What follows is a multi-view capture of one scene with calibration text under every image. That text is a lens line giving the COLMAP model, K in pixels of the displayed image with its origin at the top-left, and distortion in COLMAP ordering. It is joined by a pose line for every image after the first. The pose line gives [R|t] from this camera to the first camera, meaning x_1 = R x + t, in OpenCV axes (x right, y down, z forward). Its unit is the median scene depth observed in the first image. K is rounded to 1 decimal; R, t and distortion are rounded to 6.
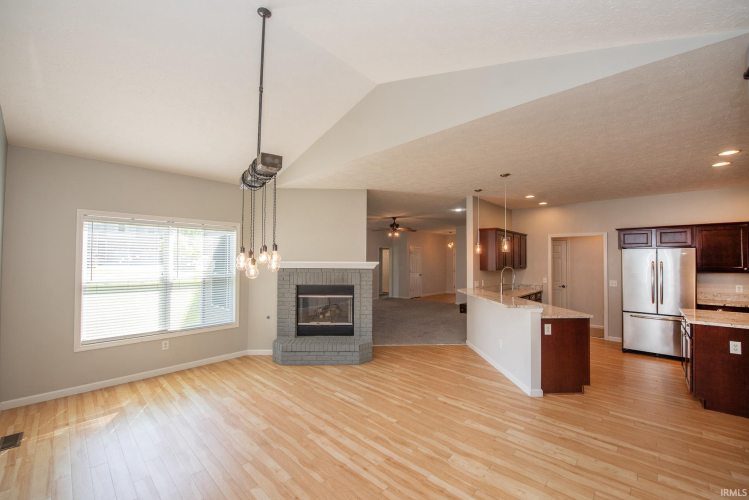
lens RADIAL K [[303.5, 0, 364.7], [0, 303.5, 251.7], [0, 0, 1]] dist [-0.023005, -0.000203]
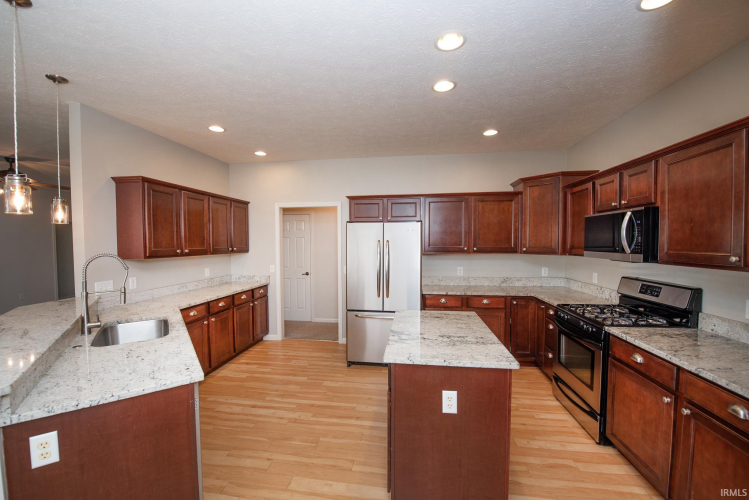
lens RADIAL K [[301.9, 0, 374.5], [0, 301.9, 250.0], [0, 0, 1]] dist [-0.000160, -0.000013]
pose [[0.811786, -0.023033, 0.583500, 0.599857], [-0.007522, 0.998726, 0.049889, 0.023501], [-0.583906, -0.044888, 0.810579, 0.457965]]
